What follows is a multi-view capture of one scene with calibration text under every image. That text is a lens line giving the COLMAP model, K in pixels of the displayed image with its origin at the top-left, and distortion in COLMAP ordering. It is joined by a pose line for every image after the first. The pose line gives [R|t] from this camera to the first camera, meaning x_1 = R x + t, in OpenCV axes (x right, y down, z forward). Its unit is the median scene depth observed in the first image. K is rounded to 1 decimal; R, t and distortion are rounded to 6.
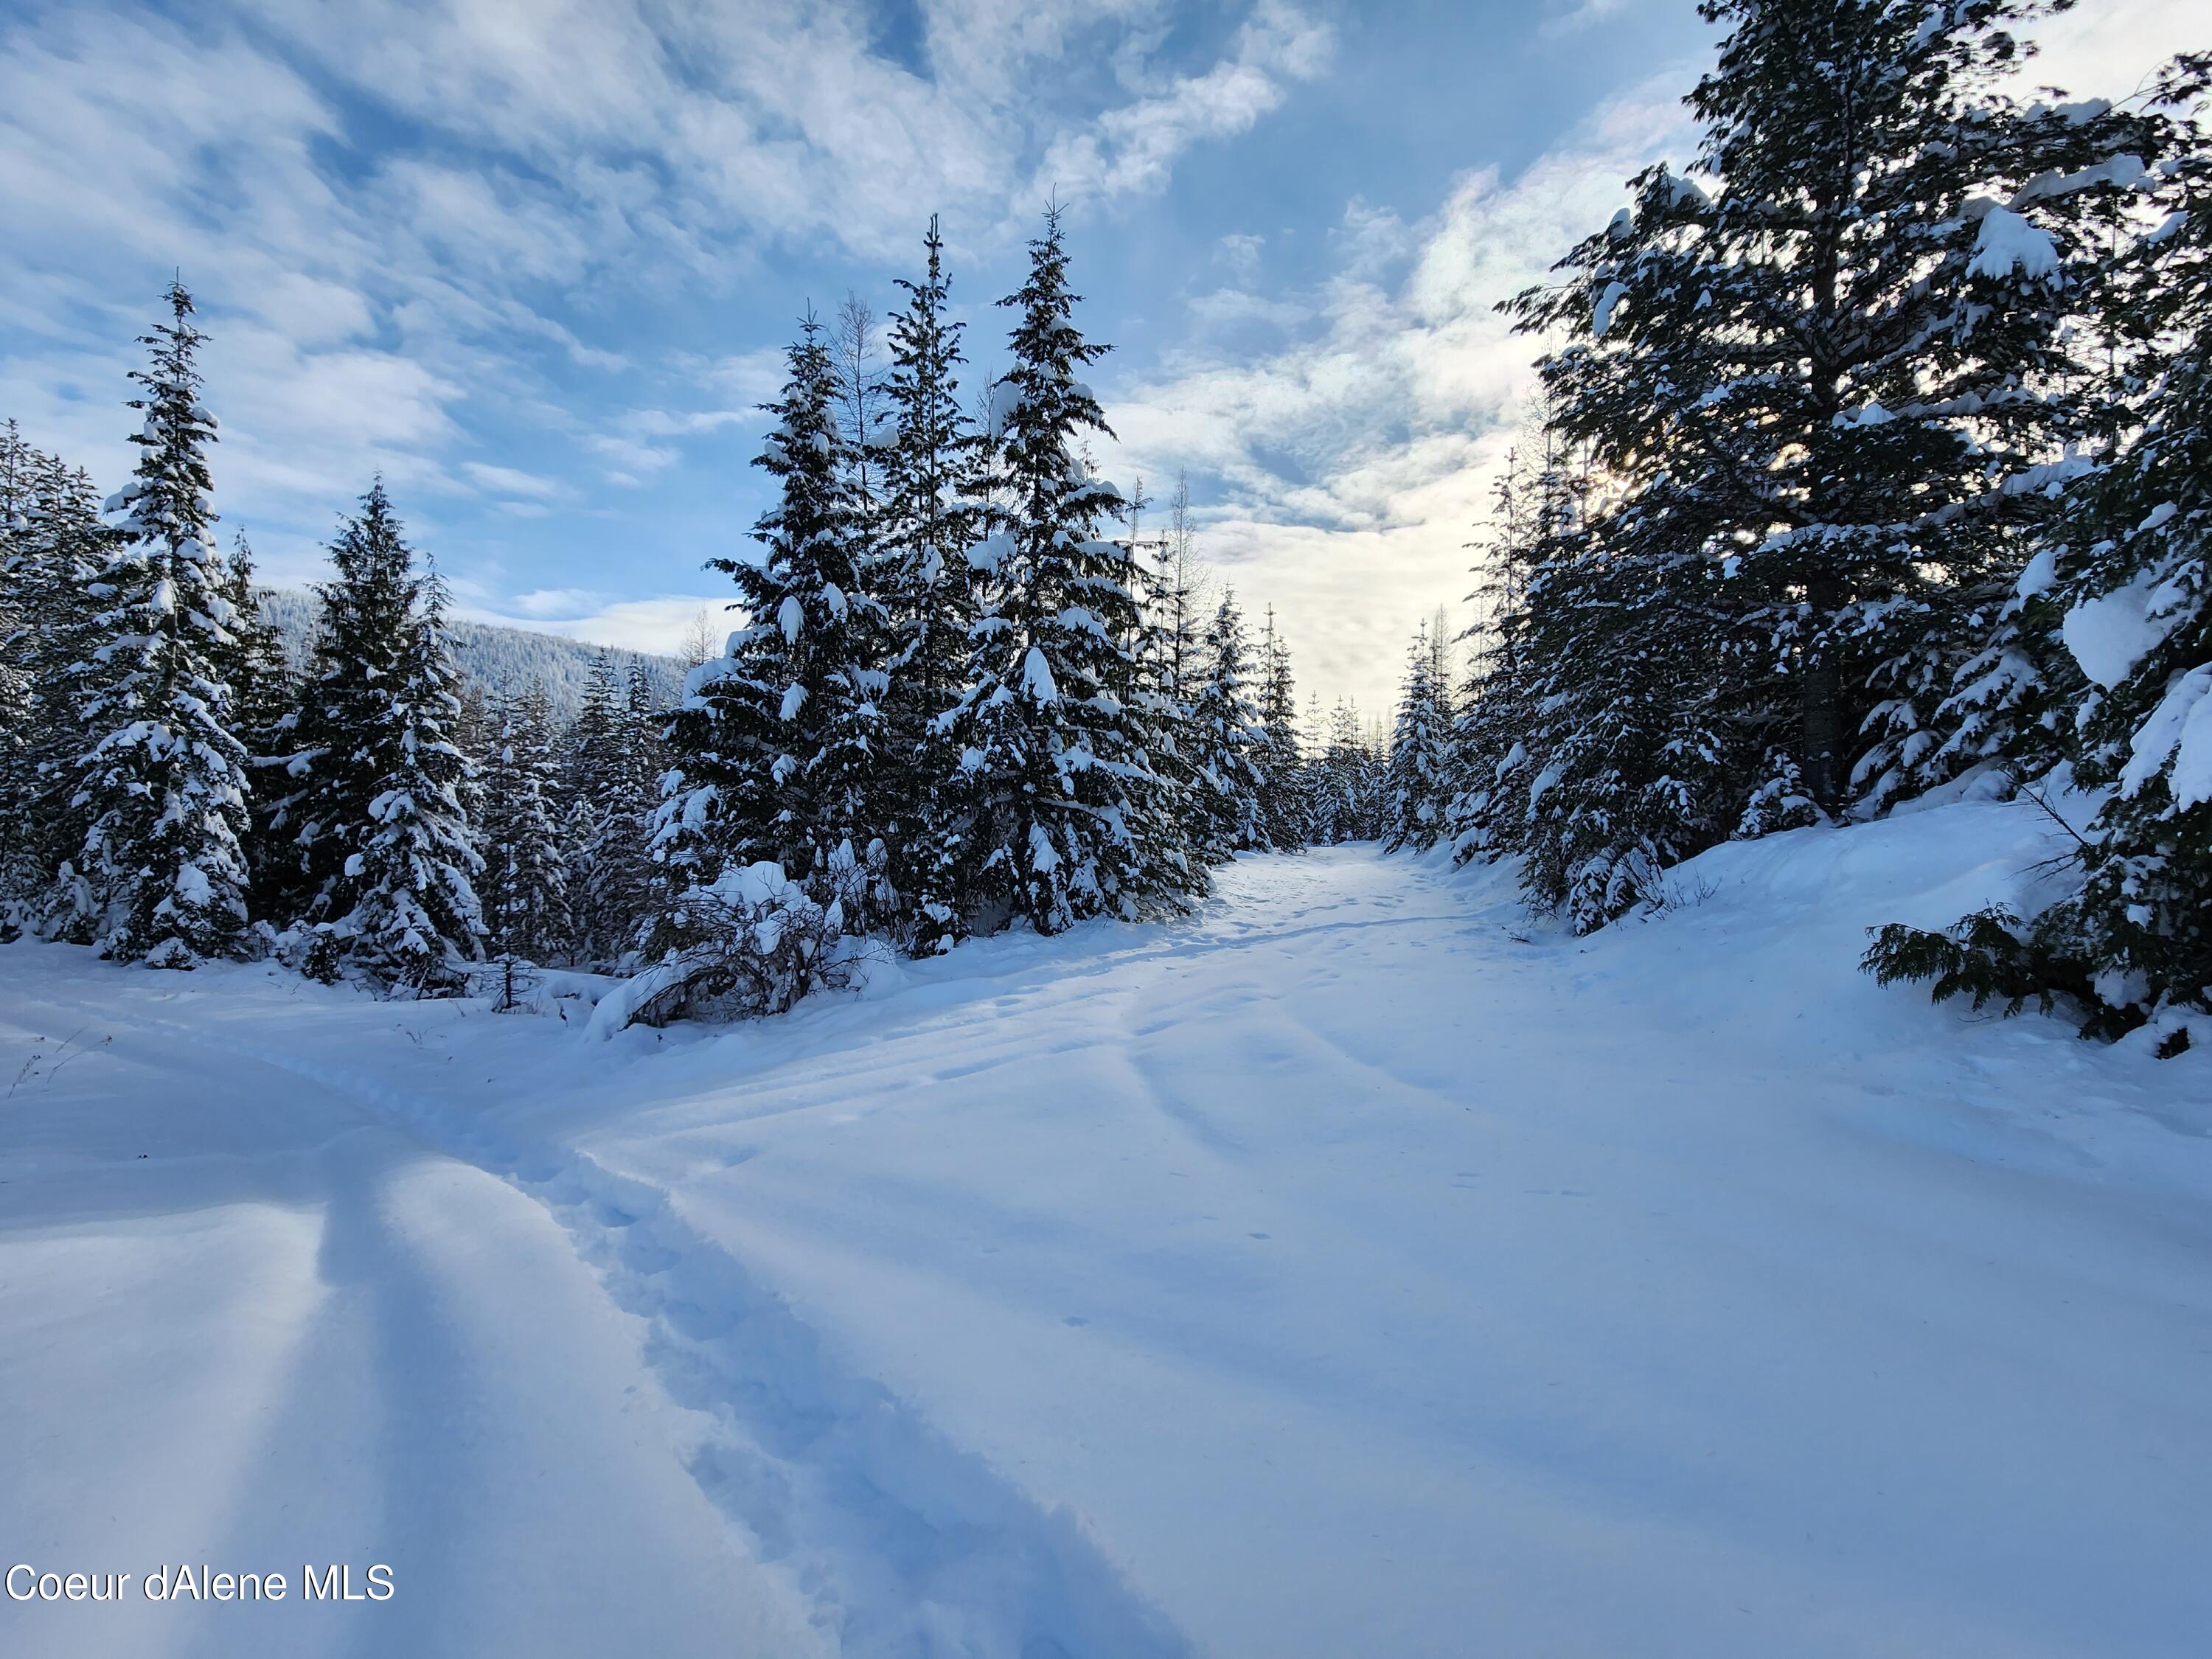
lens RADIAL K [[885.4, 0, 1109.7], [0, 885.4, 826.0], [0, 0, 1]] dist [0.002701, 0.000327]
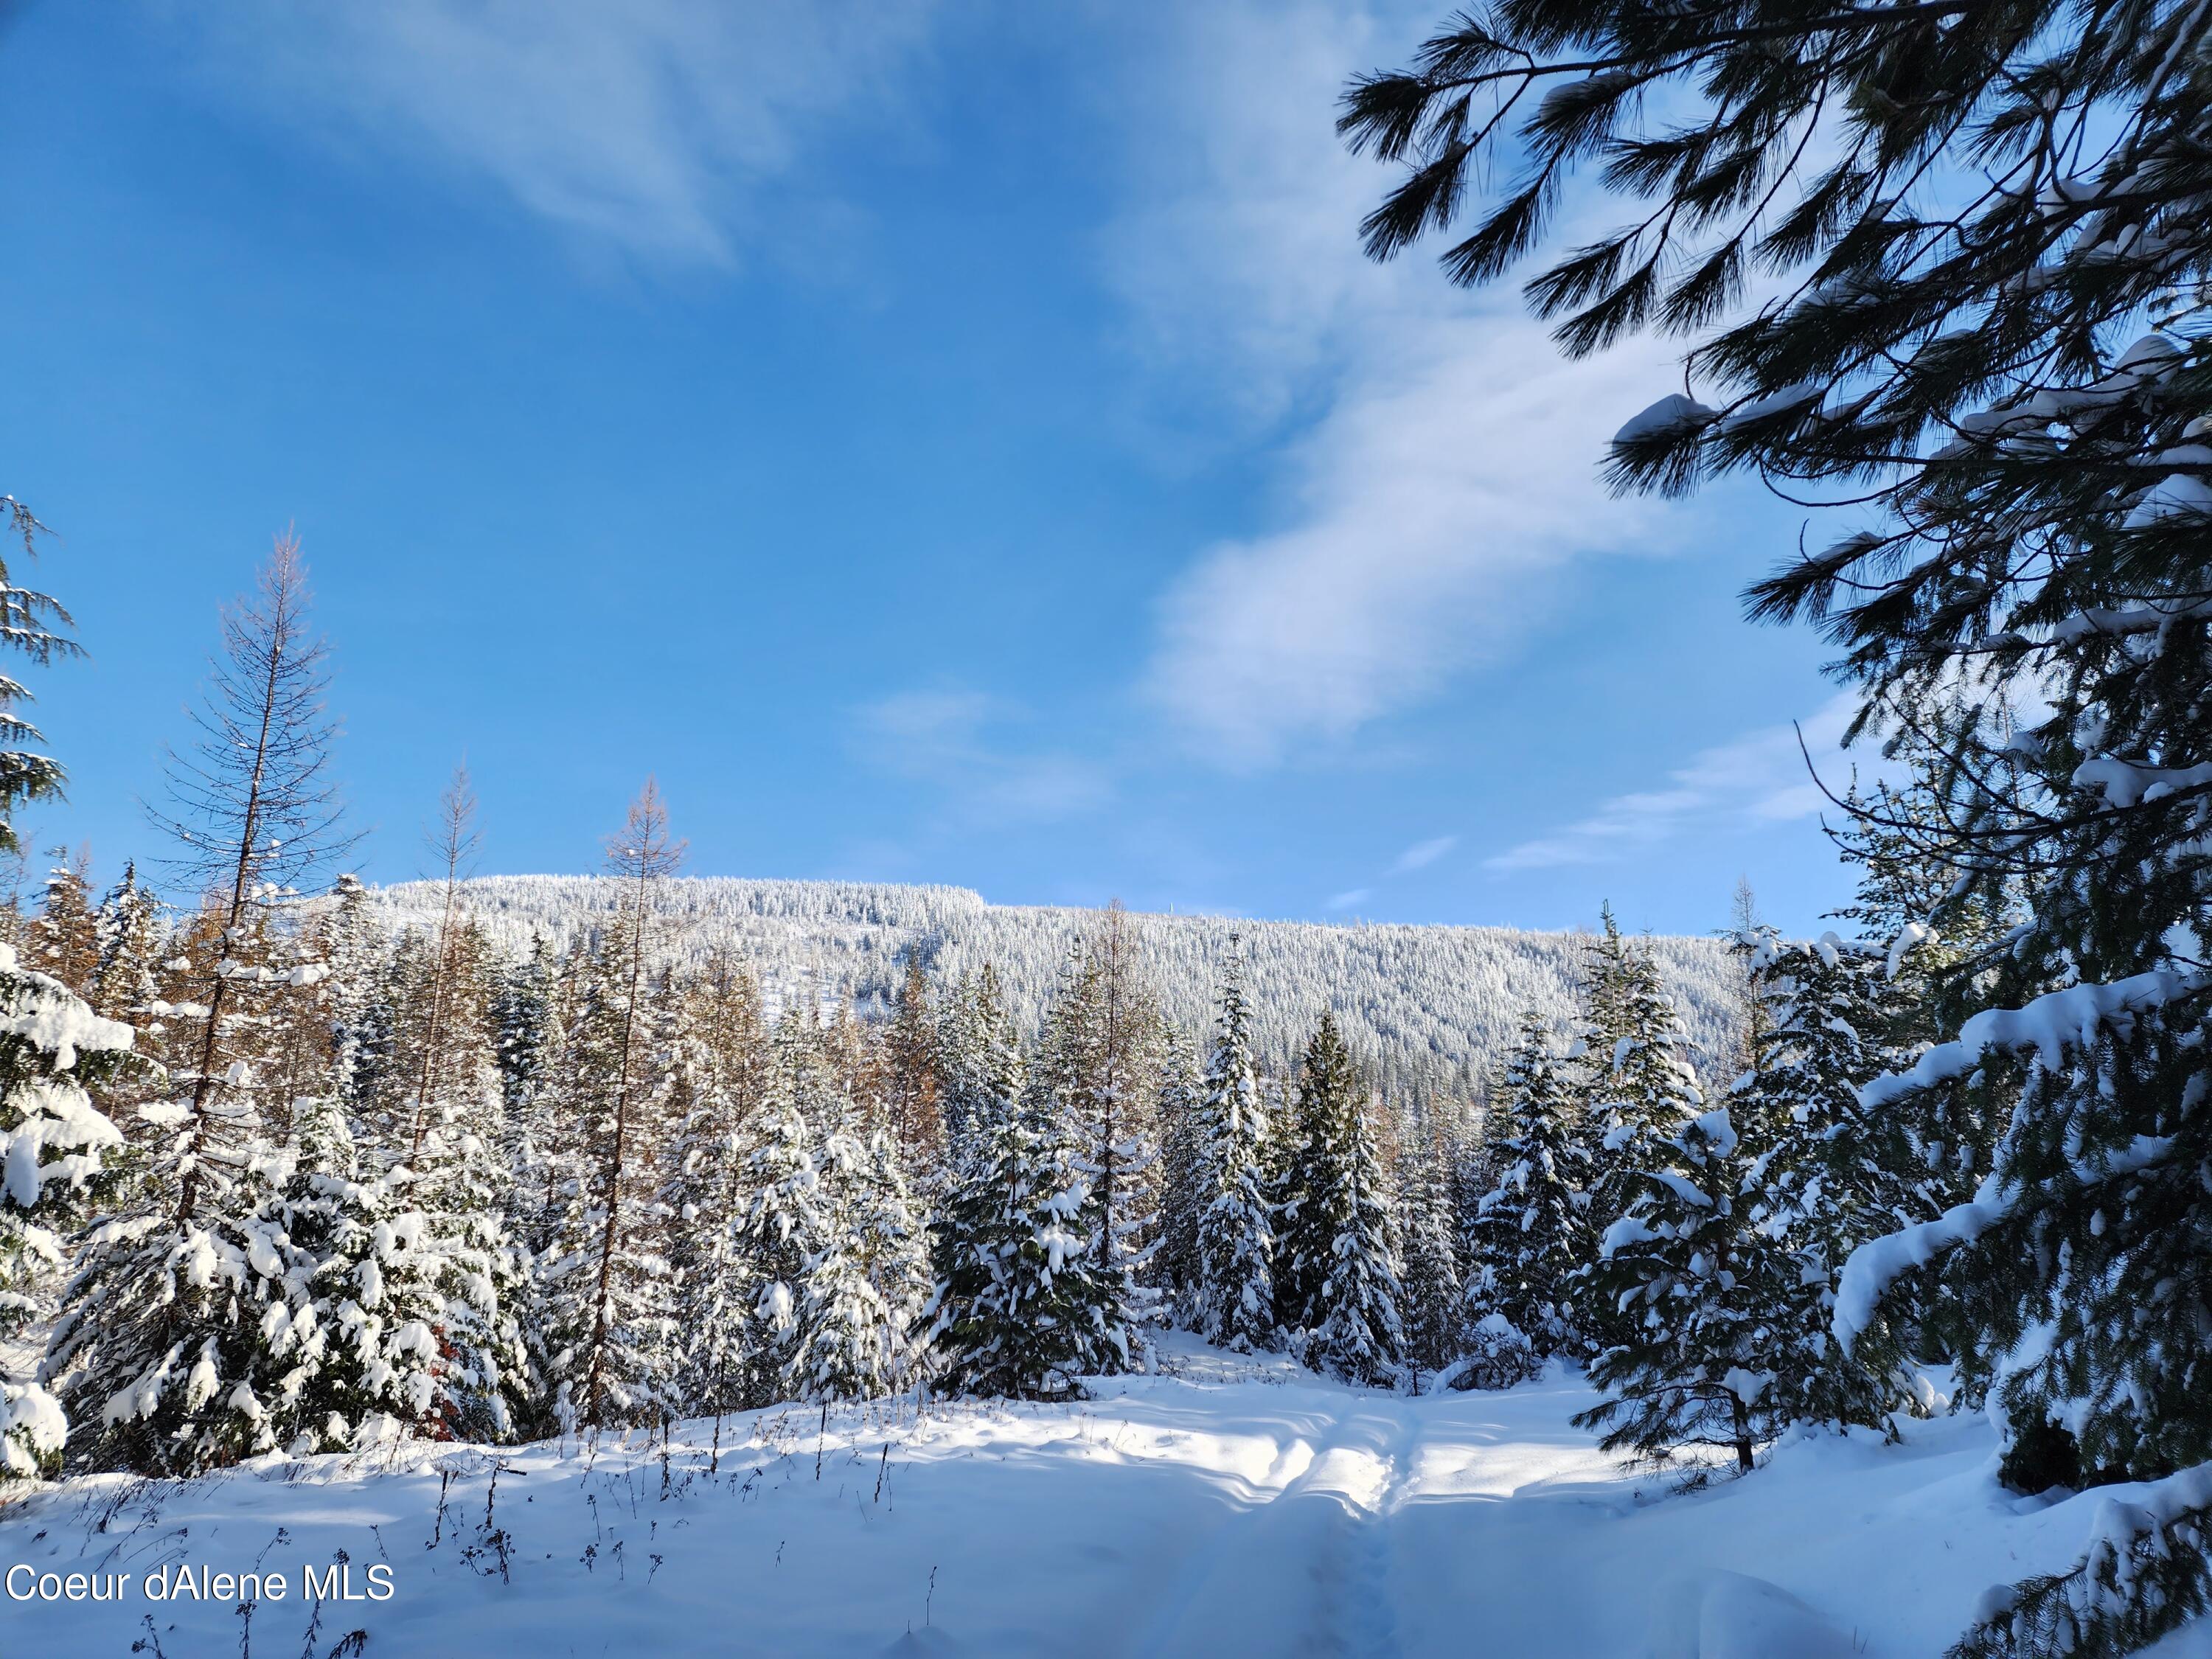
lens RADIAL K [[1476.3, 0, 1104.6], [0, 1476.3, 827.3], [0, 0, 1]] dist [0.007267, 0.000310]
pose [[0.683646, -0.176667, -0.708108, 0.741863], [0.000662, 0.970408, -0.241469, -0.103991], [0.729814, 0.164610, 0.663533, -0.989155]]
